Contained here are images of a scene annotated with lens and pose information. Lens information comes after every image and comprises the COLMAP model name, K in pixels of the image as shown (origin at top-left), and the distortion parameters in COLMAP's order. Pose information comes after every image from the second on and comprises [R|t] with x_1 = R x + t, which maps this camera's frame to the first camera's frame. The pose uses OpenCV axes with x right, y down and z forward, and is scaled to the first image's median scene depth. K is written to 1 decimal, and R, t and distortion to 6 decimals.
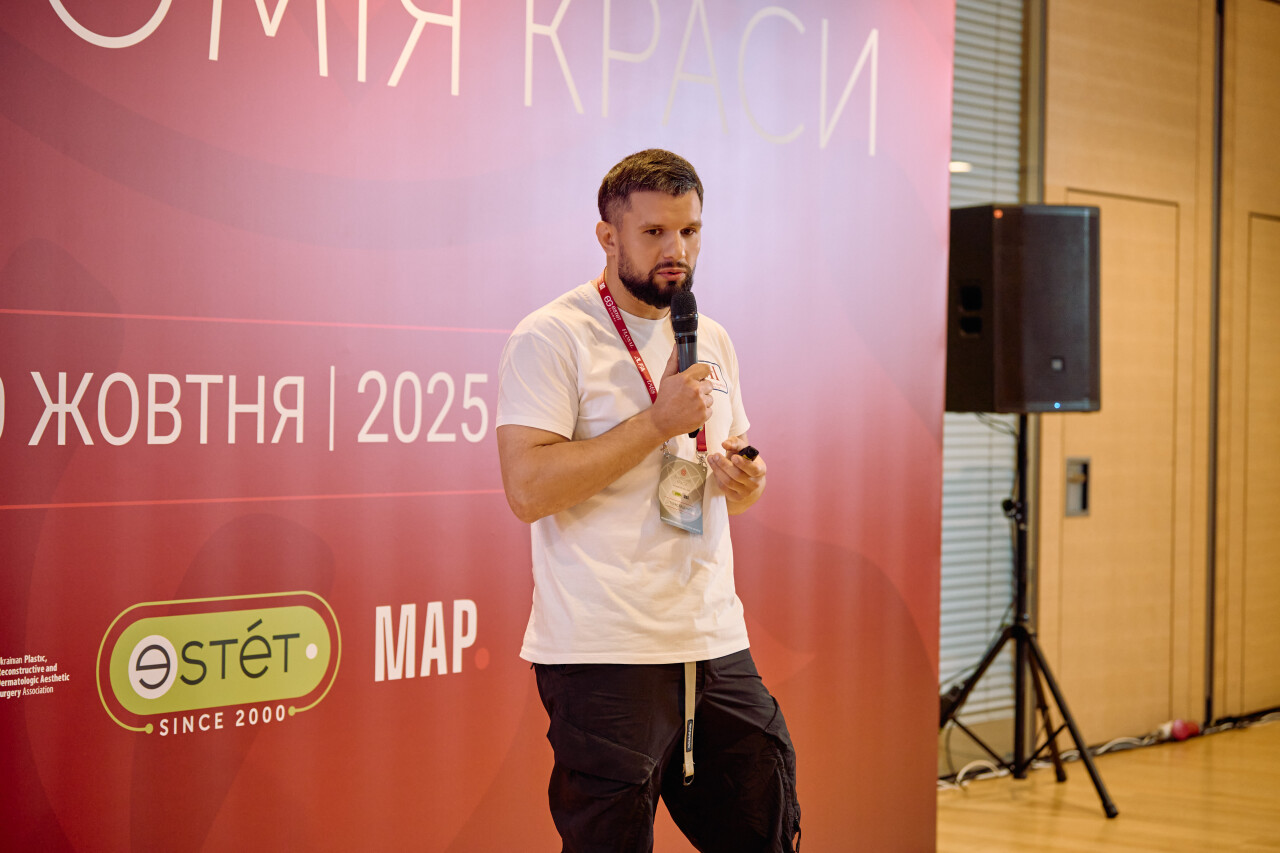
lens RADIAL K [[2557.2, 0, 644.4], [0, 2557.2, 426.6], [0, 0, 1]] dist [0.008132, 0.000000]
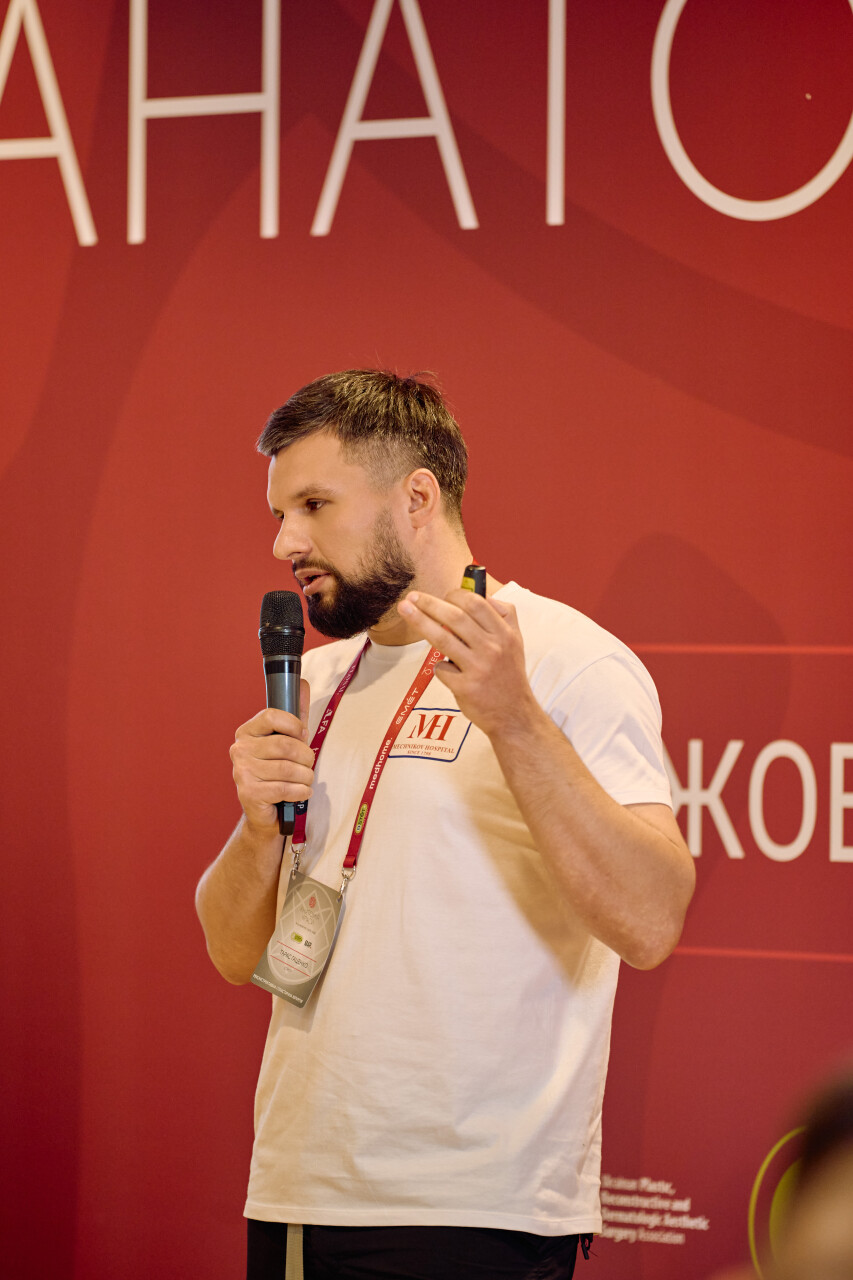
lens RADIAL K [[7348.8, 0, 426.5], [0, 7348.8, 639.7], [0, 0, 1]] dist [-0.556115, 0.000000]
pose [[-0.037176, -0.011950, -0.999237, 1.619385], [-0.026596, 0.999586, -0.010965, -0.024958], [0.998955, 0.026168, -0.037478, 1.019093]]
